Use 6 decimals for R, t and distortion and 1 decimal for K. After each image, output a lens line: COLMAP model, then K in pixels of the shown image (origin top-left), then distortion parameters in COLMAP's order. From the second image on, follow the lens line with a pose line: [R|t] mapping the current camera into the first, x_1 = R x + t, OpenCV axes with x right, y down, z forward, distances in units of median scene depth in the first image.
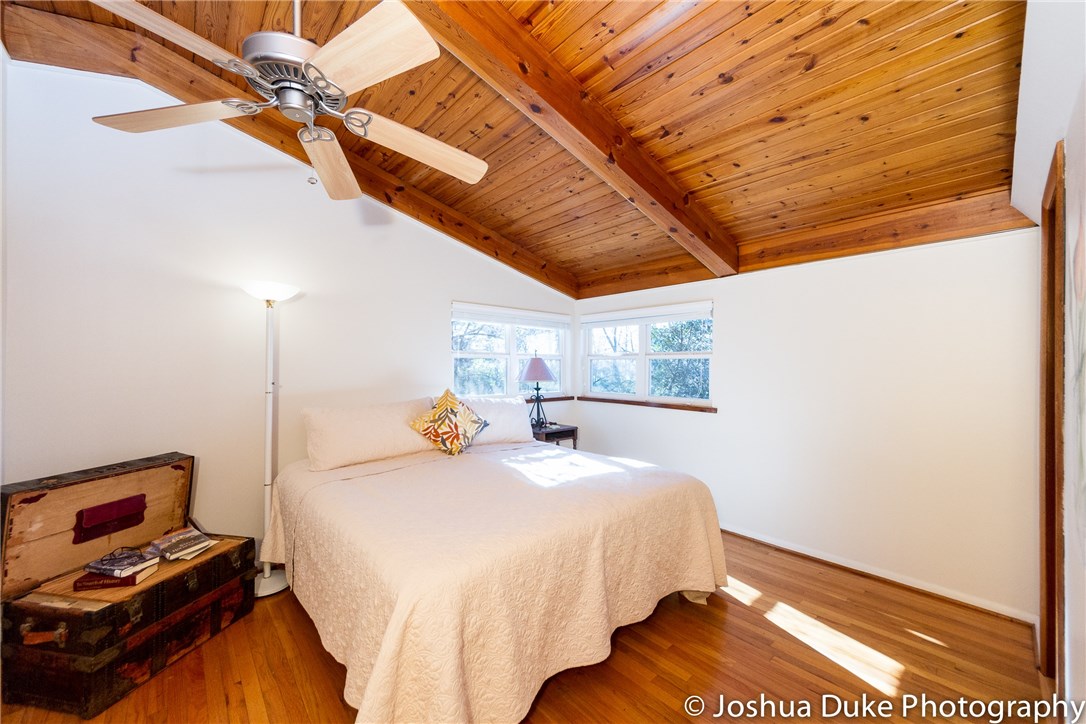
lens RADIAL K [[409.7, 0, 536.5], [0, 409.7, 365.4], [0, 0, 1]] dist [0.000550, 0.000180]
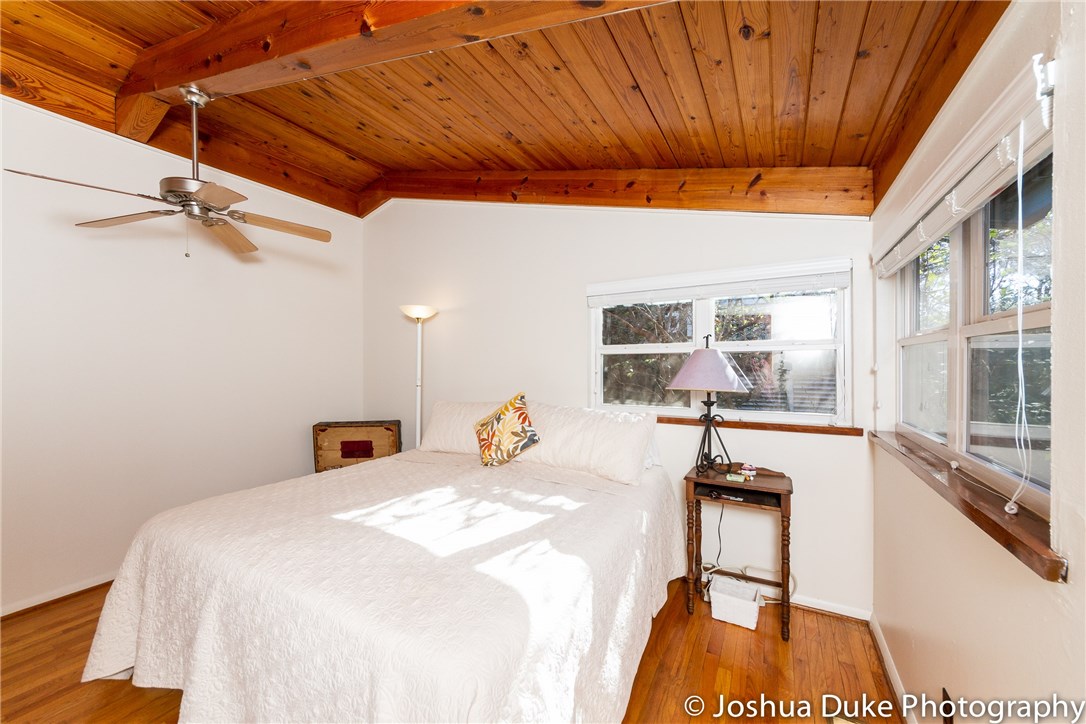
lens RADIAL K [[409.7, 0, 537.6], [0, 409.7, 367.3], [0, 0, 1]] dist [0.000550, 0.000180]
pose [[0.317856, -0.000443, -0.948139, 0.659274], [0.008883, 0.999957, 0.002510, 0.003988], [0.948097, -0.009220, 0.317846, 0.812188]]
